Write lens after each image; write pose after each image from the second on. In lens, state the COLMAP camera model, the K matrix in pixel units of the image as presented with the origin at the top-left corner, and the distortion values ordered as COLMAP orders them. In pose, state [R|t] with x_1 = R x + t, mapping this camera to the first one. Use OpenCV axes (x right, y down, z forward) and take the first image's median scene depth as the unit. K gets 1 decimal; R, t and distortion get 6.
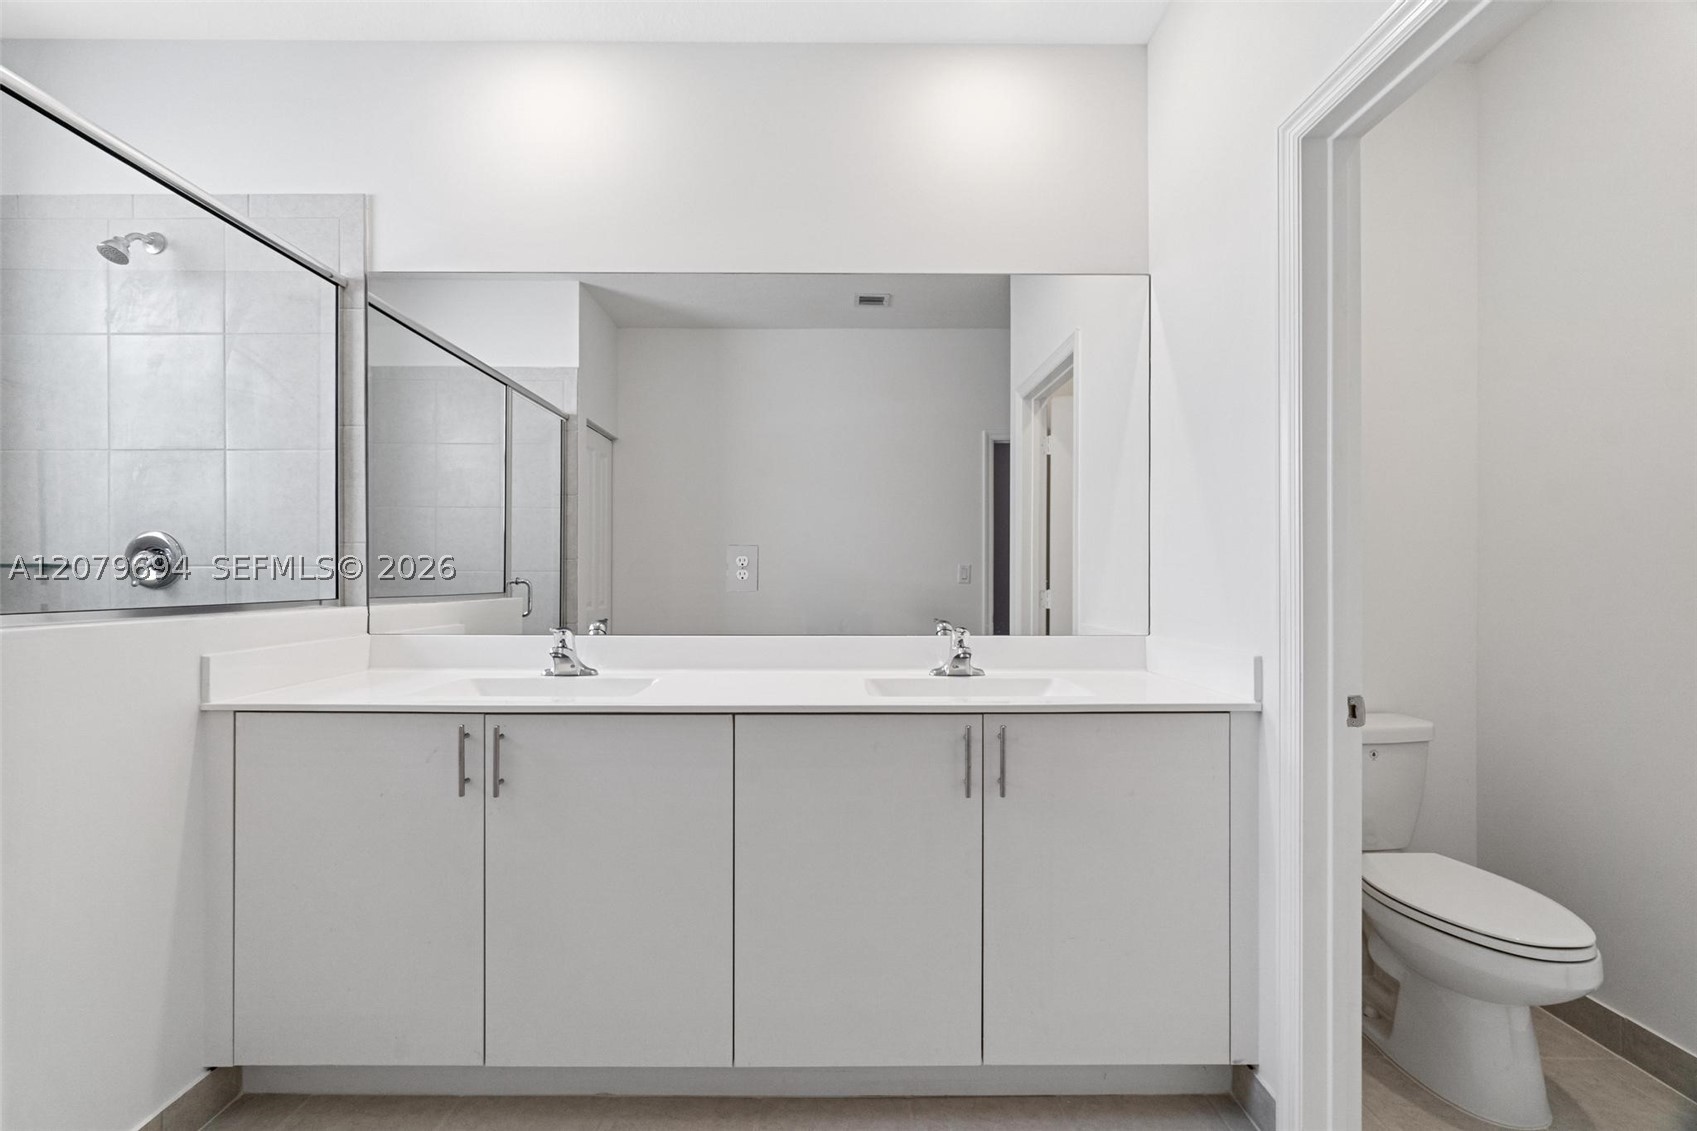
lens RADIAL K [[736.7, 0, 843.6], [0, 736.7, 578.4], [0, 0, 1]] dist [0.001609, 0.000203]
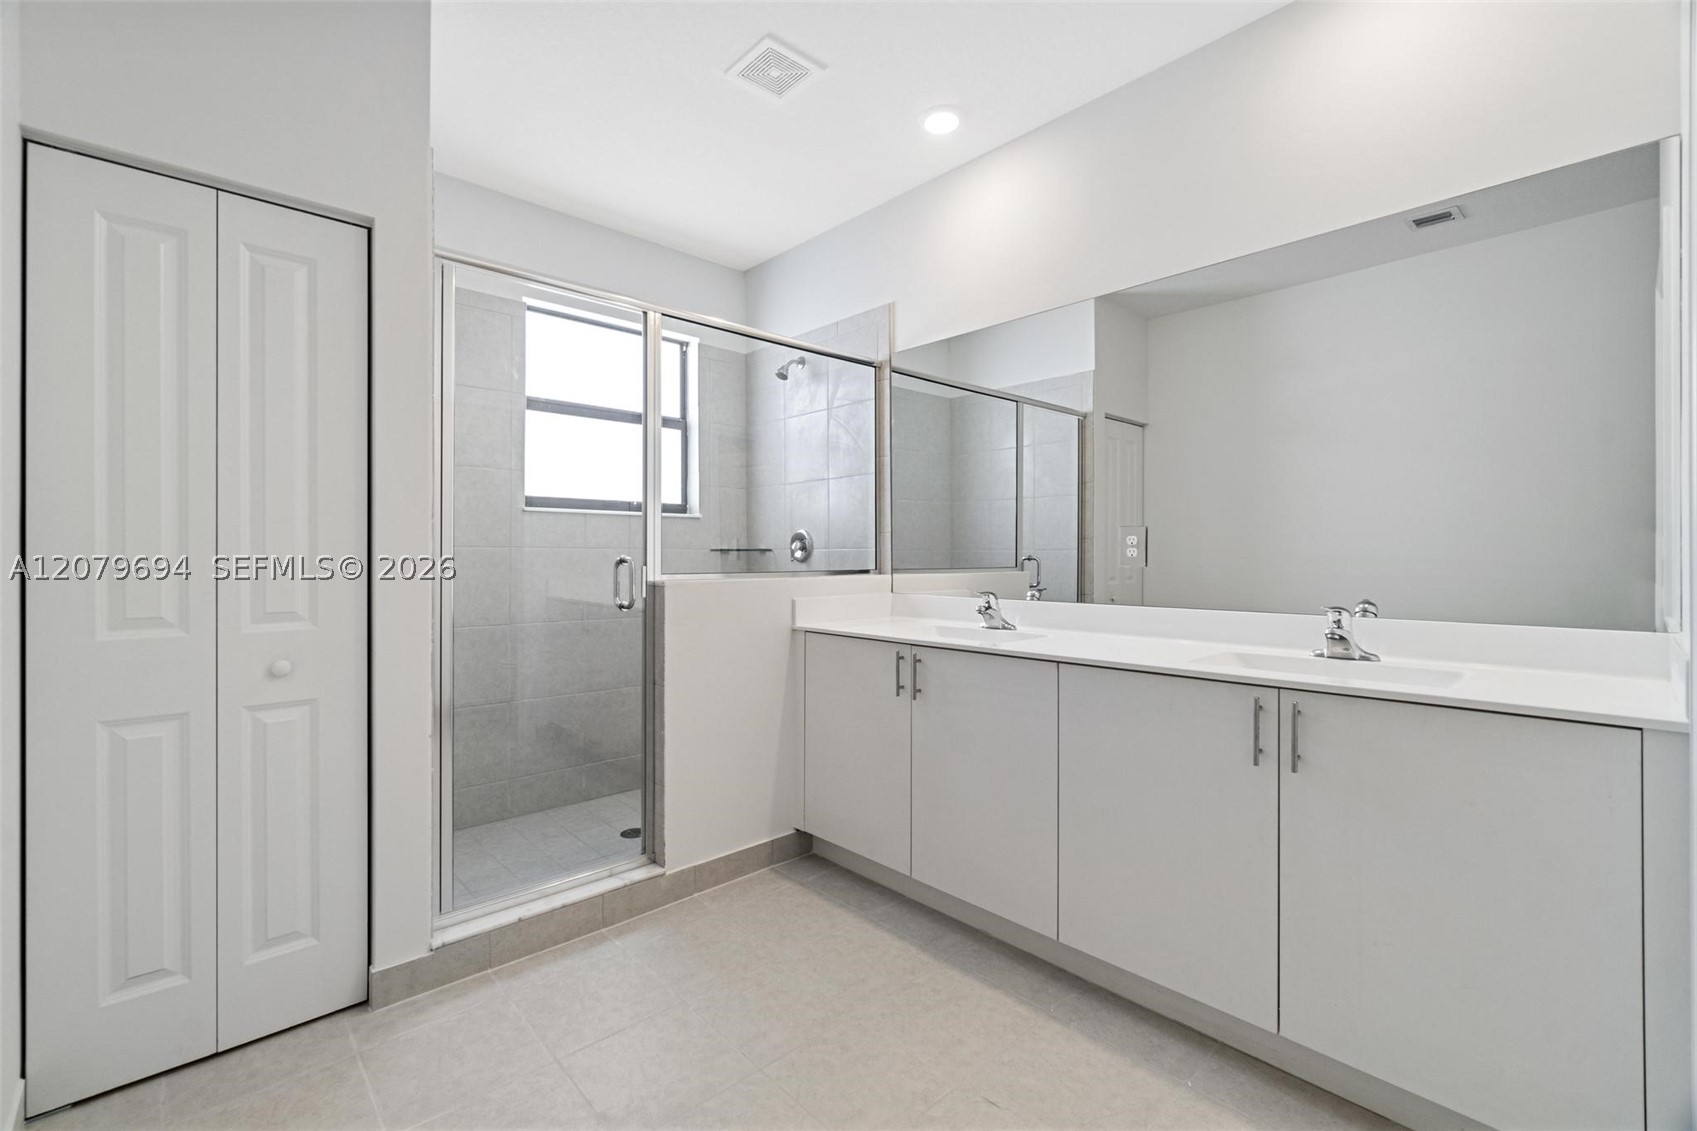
lens RADIAL K [[736.7, 0, 851.3], [0, 736.7, 556.6], [0, 0, 1]] dist [0.001609, 0.000203]
pose [[0.681562, -0.001379, -0.731759, 0.408176], [0.002237, 0.999997, 0.000199, 0.000924], [0.731757, -0.001772, 0.681563, -0.092010]]
